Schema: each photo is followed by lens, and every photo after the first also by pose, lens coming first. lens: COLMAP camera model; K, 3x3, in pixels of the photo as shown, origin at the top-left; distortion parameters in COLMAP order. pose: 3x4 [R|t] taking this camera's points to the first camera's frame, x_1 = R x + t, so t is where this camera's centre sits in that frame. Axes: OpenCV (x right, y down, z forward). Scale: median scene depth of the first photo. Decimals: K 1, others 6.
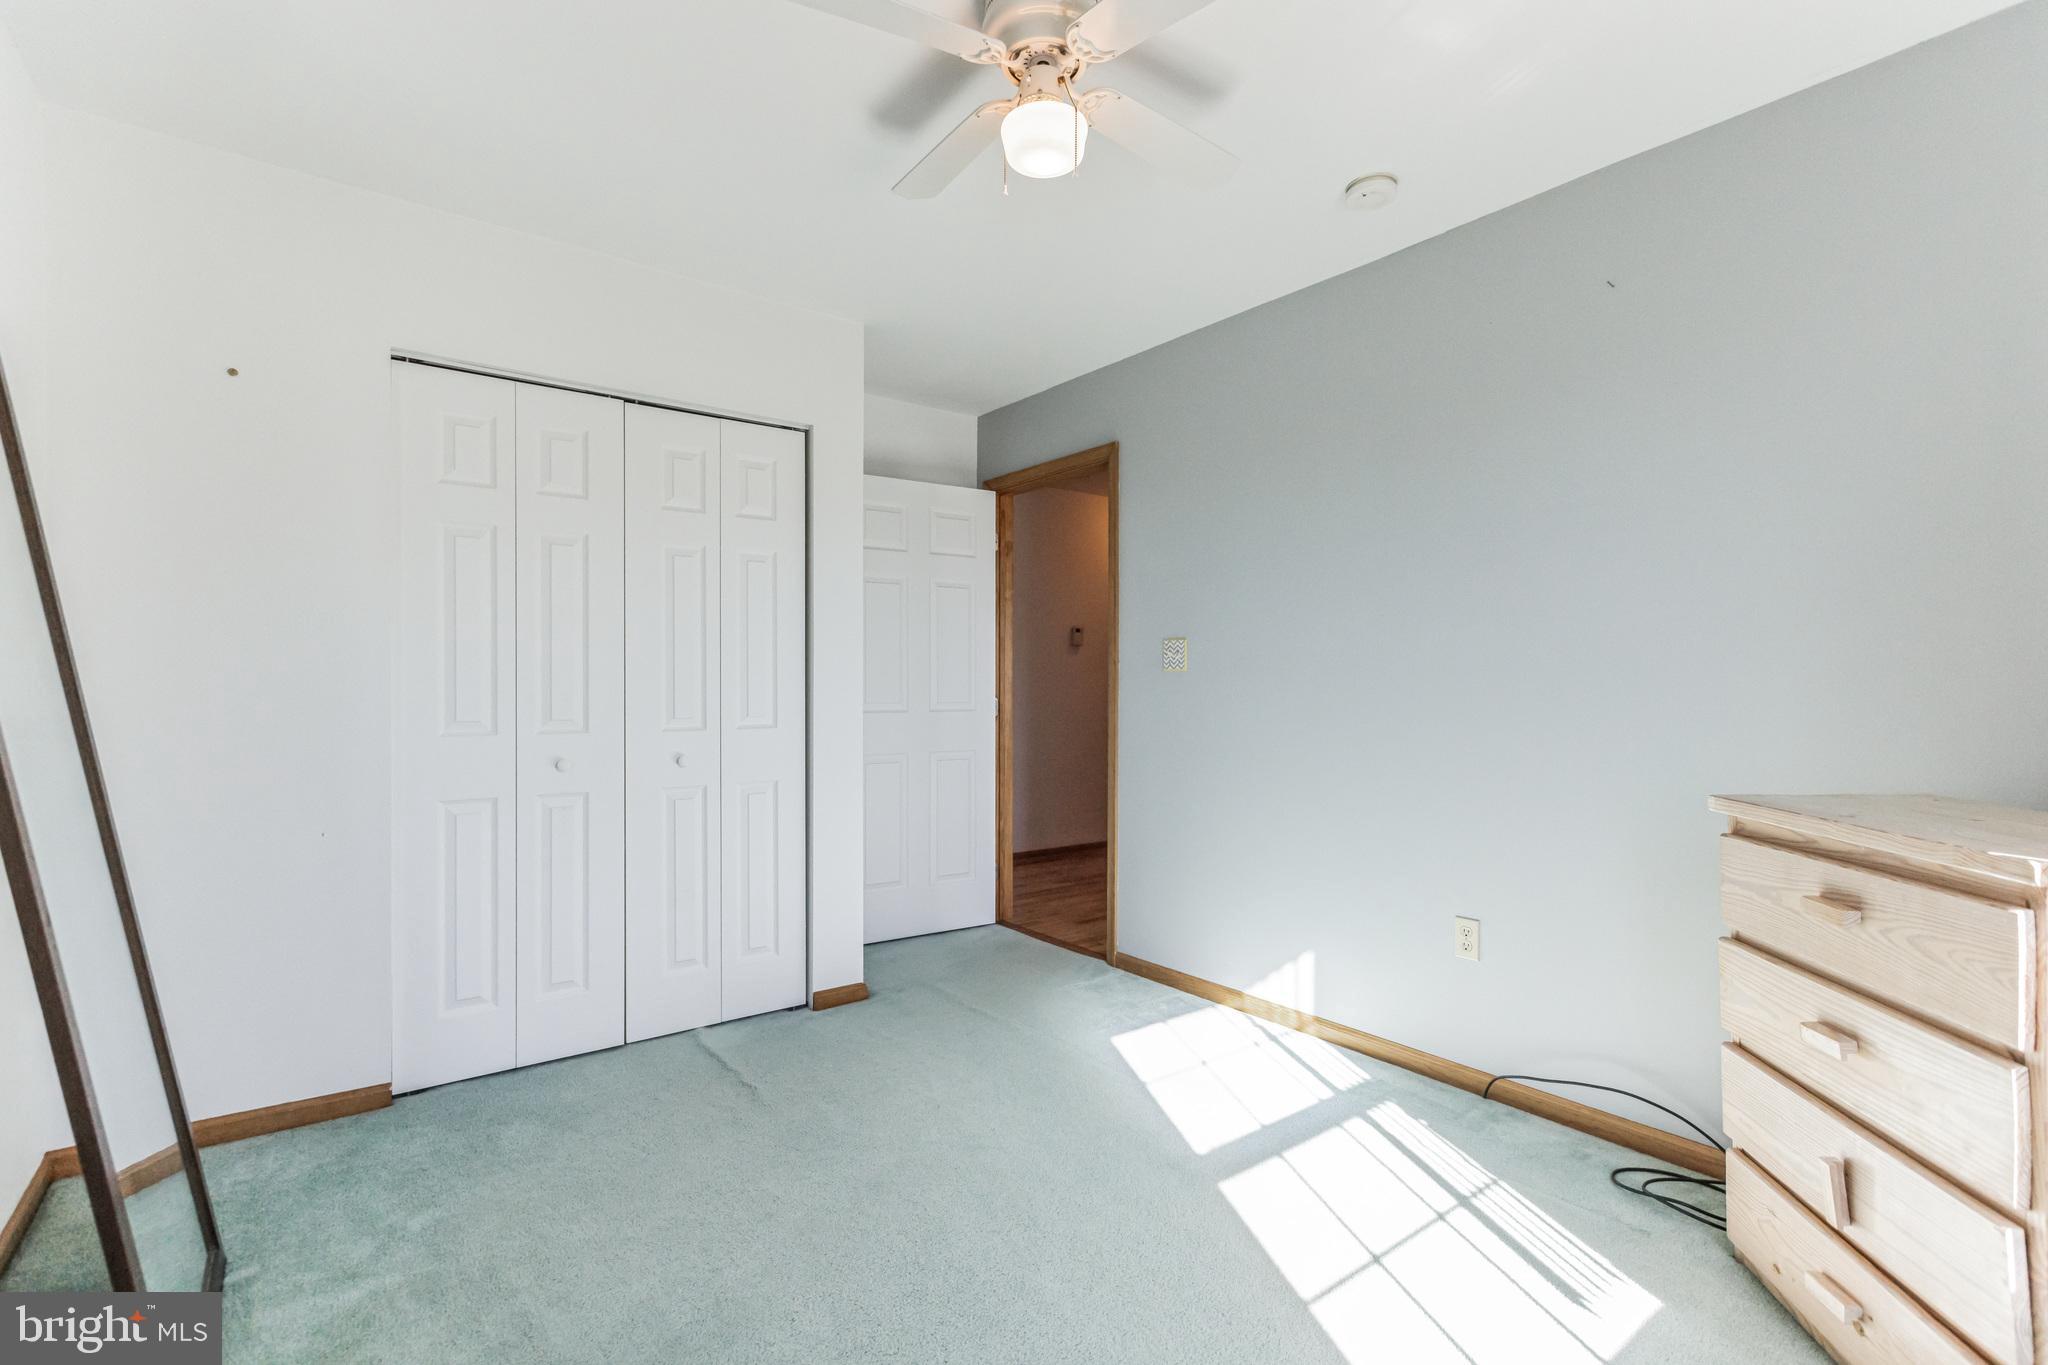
lens RADIAL K [[931.5, 0, 1030.7], [0, 931.5, 686.6], [0, 0, 1]] dist [0.002815, -0.000177]
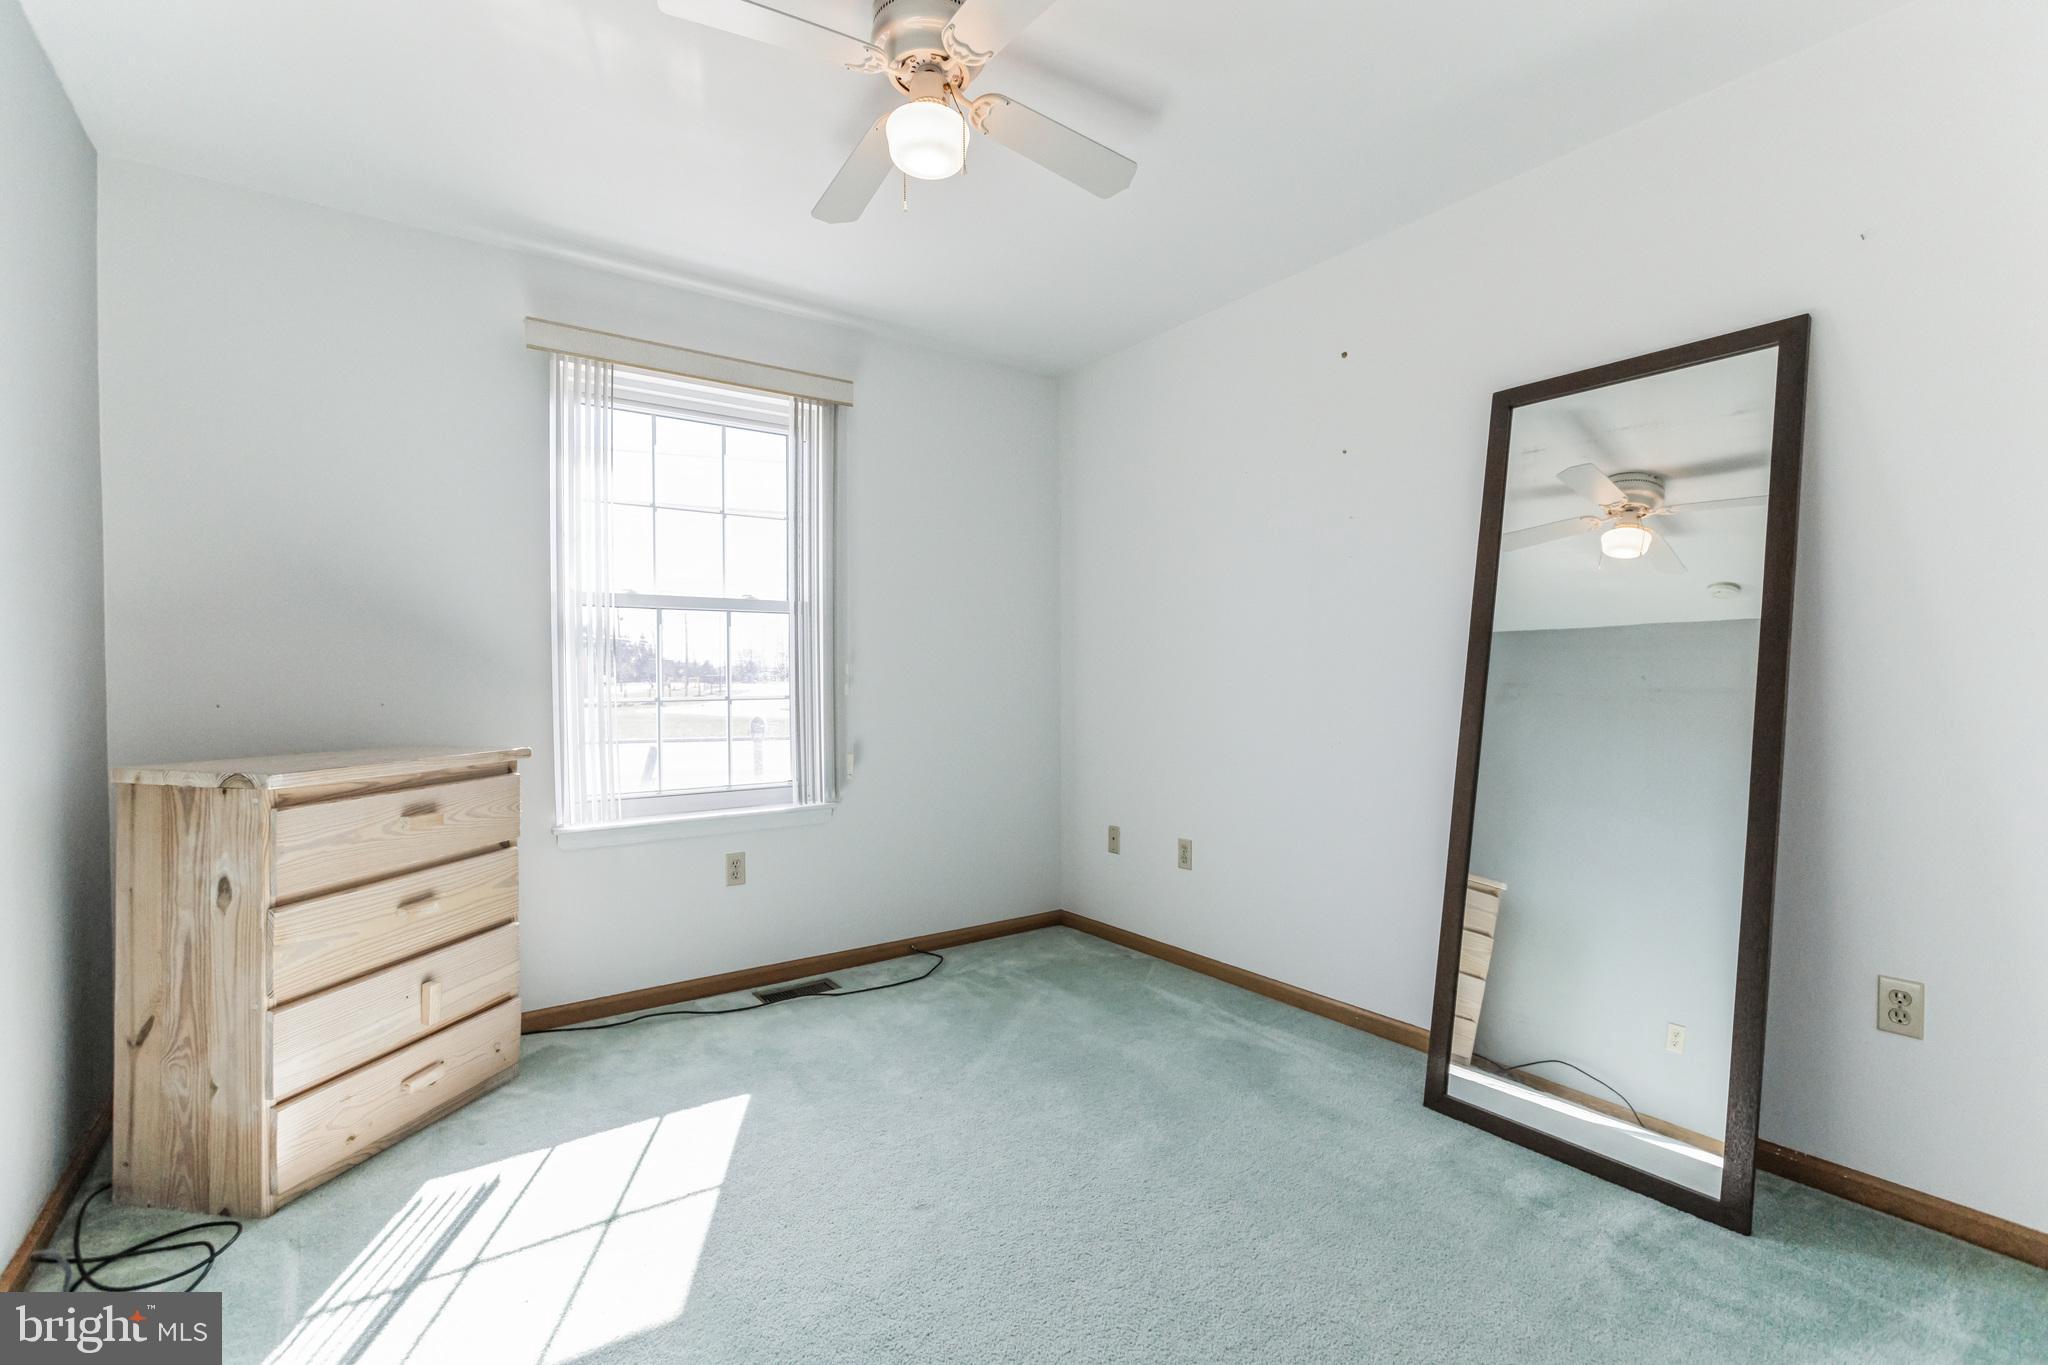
lens RADIAL K [[931.5, 0, 1030.7], [0, 931.5, 686.6], [0, 0, 1]] dist [0.002815, -0.000177]
pose [[-0.999583, -0.002465, 0.028762, -0.126394], [-0.002127, 0.999929, 0.011748, 0.007721], [-0.028789, 0.011682, -0.999517, 2.050761]]
